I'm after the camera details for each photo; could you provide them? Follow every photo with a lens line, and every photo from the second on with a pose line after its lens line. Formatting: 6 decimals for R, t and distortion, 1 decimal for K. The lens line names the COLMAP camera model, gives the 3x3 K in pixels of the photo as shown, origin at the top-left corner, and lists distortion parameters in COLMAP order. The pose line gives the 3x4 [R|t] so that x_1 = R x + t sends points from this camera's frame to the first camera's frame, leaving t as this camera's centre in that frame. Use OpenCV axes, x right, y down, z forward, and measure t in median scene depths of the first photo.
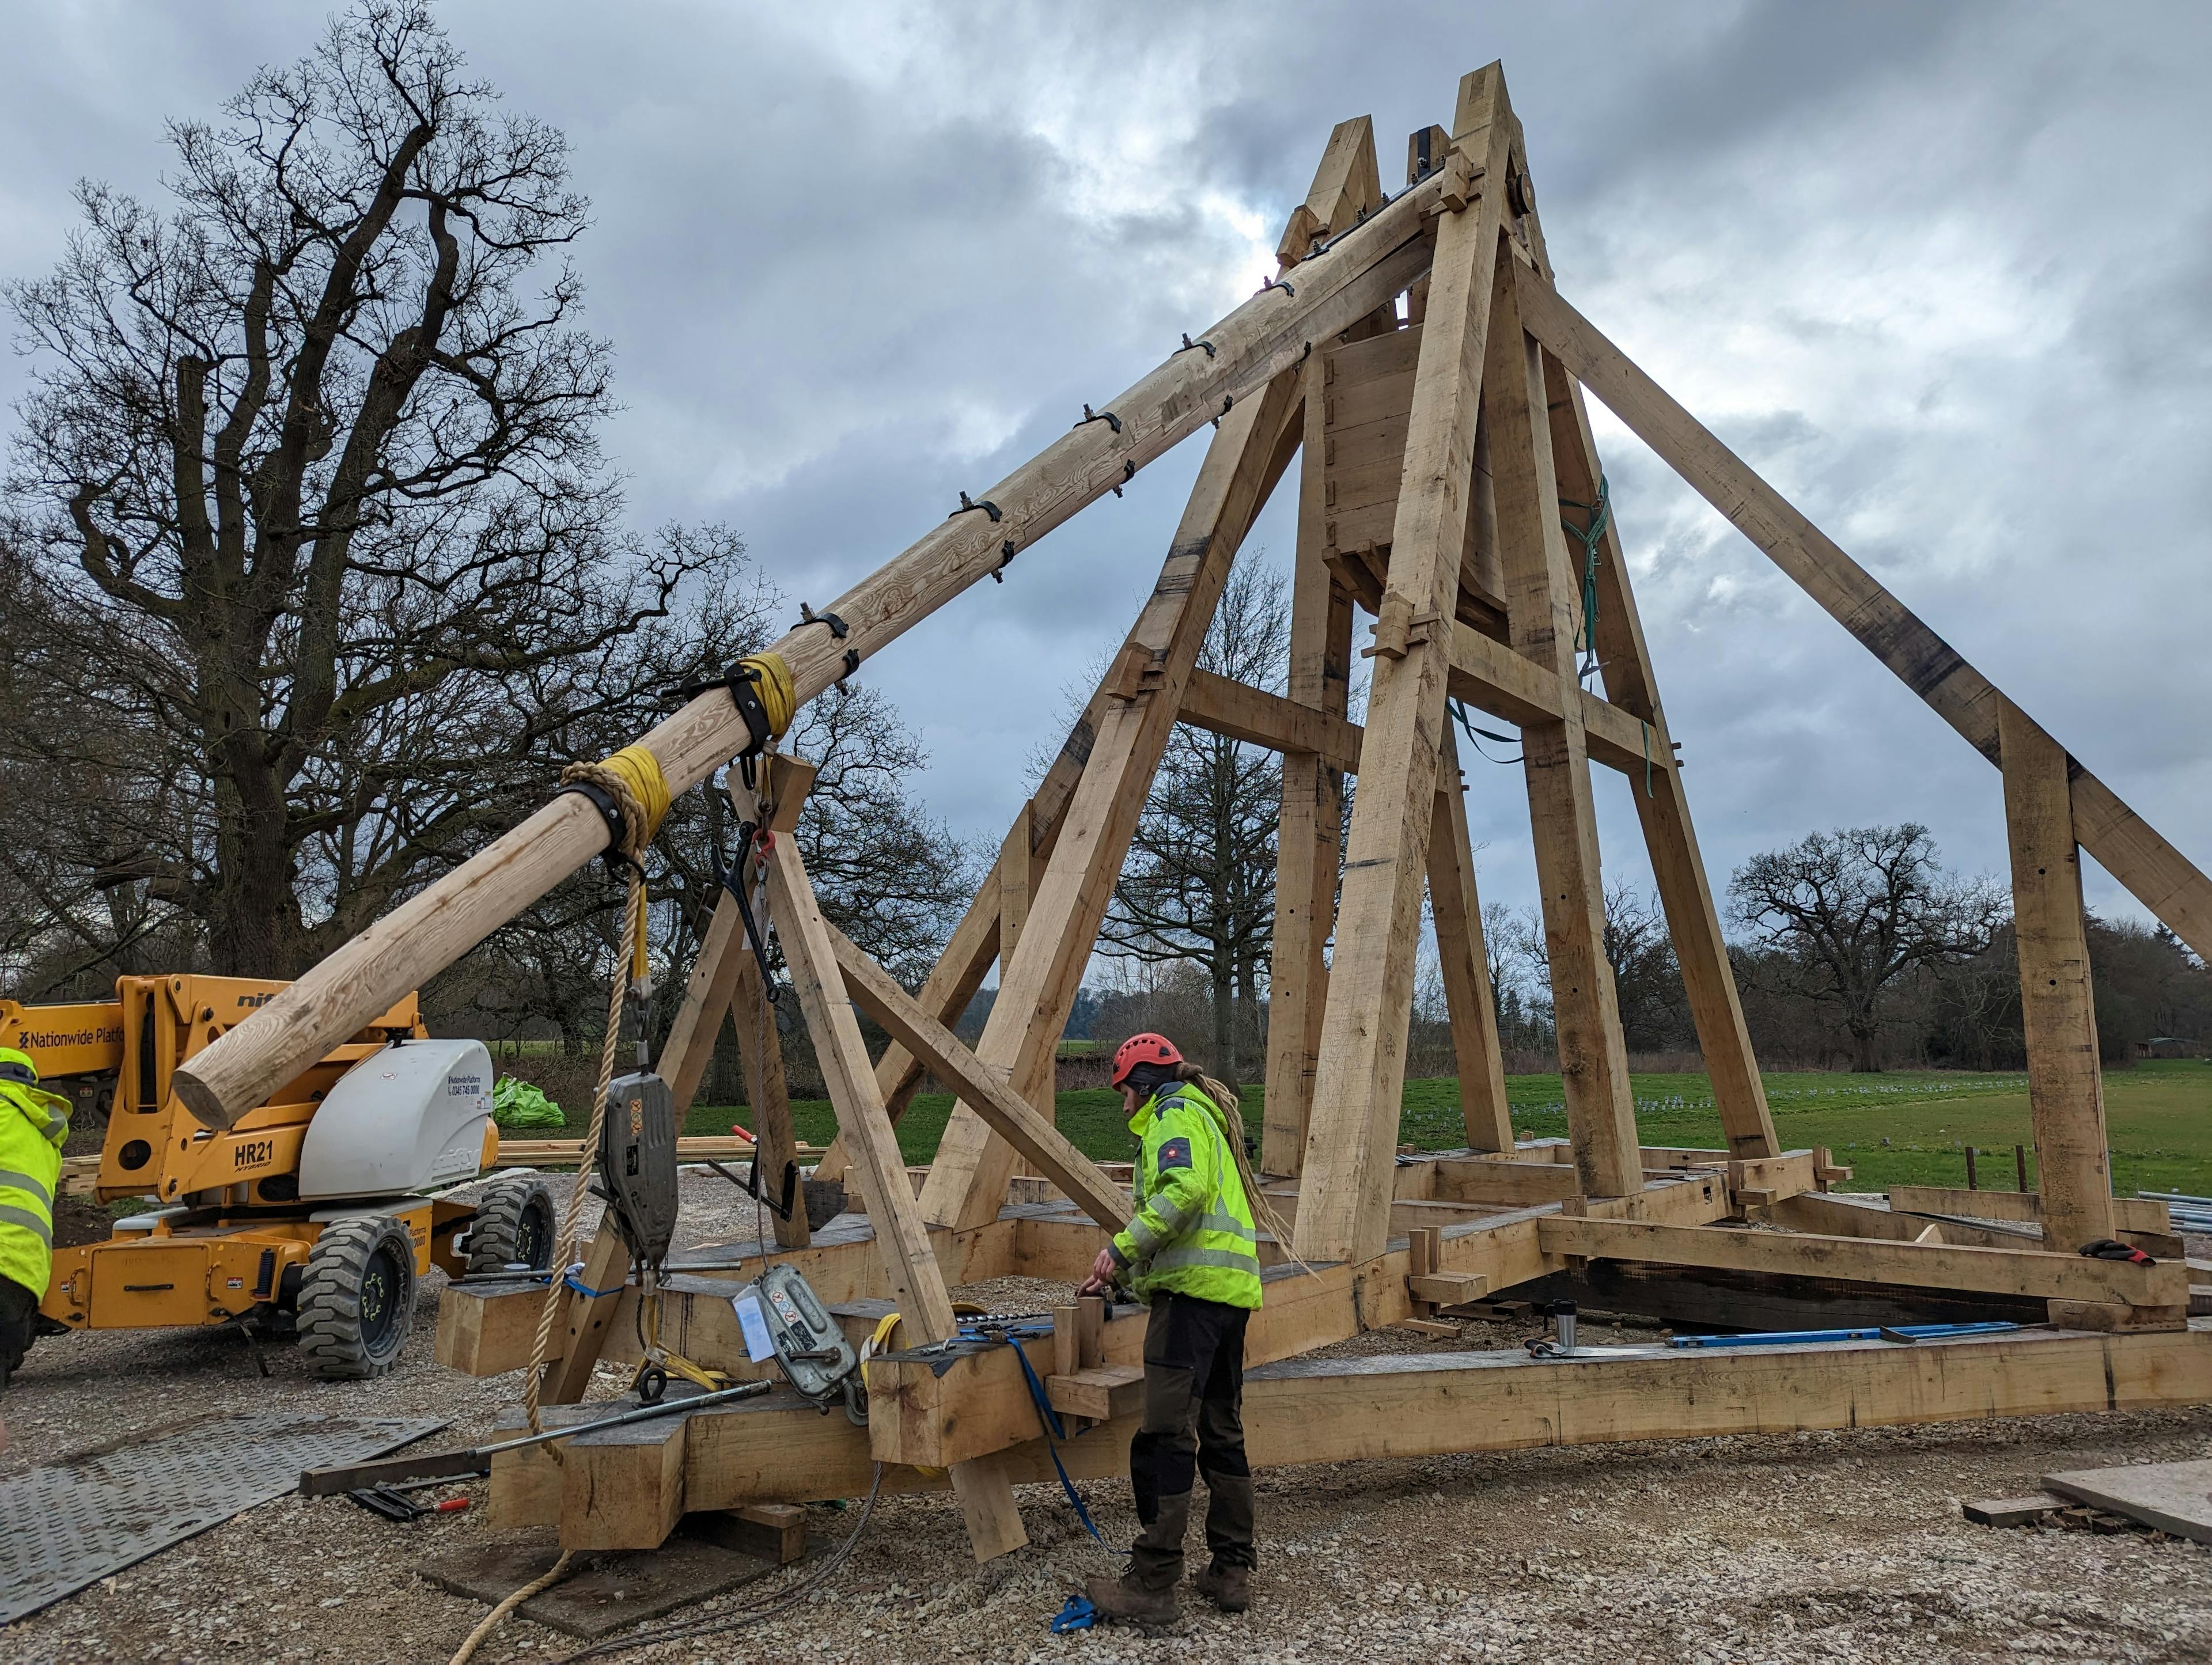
lens RADIAL K [[1663.0, 0, 1052.0], [0, 1663.0, 833.2], [0, 0, 1]] dist [0.109624, -0.110462]
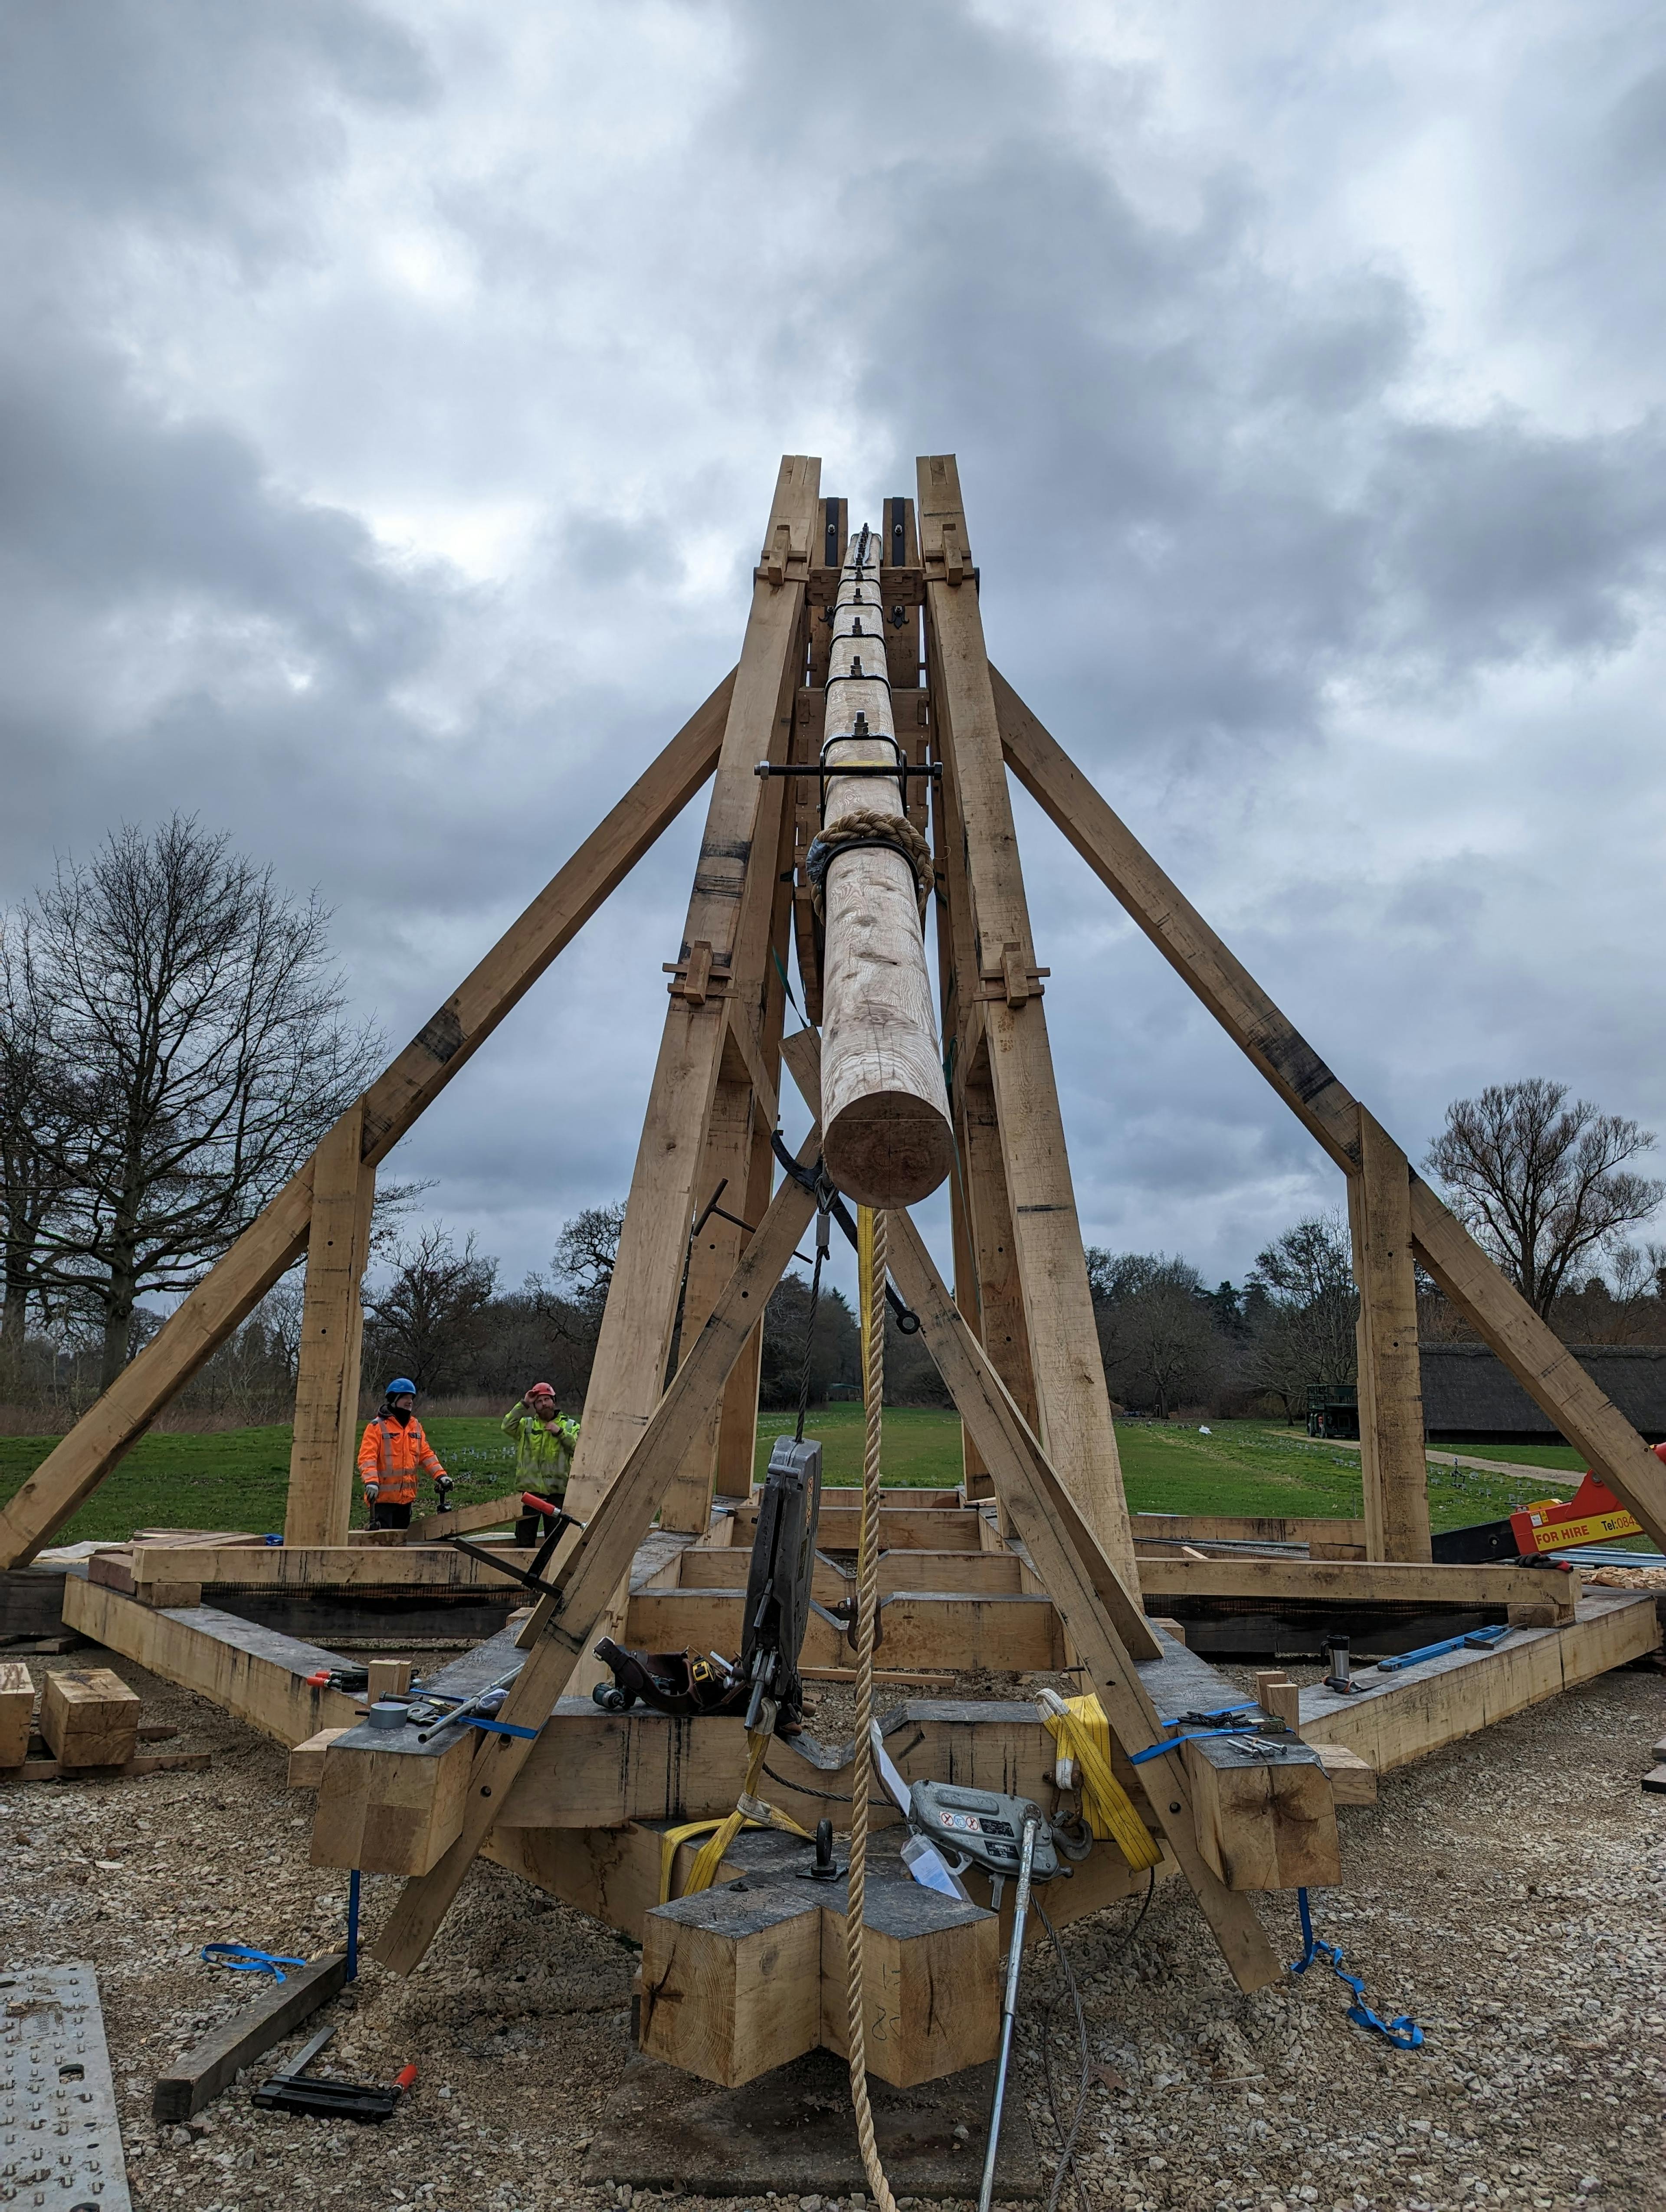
lens RADIAL K [[1663.4, 0, 833.0], [0, 1663.4, 1106.0], [0, 0, 1]] dist [0.109624, -0.110462]
pose [[0.786694, 0.112164, 0.607068, -0.446155], [-0.086905, 0.993685, -0.070978, 0.033458], [-0.611196, 0.003080, 0.791474, 0.246322]]
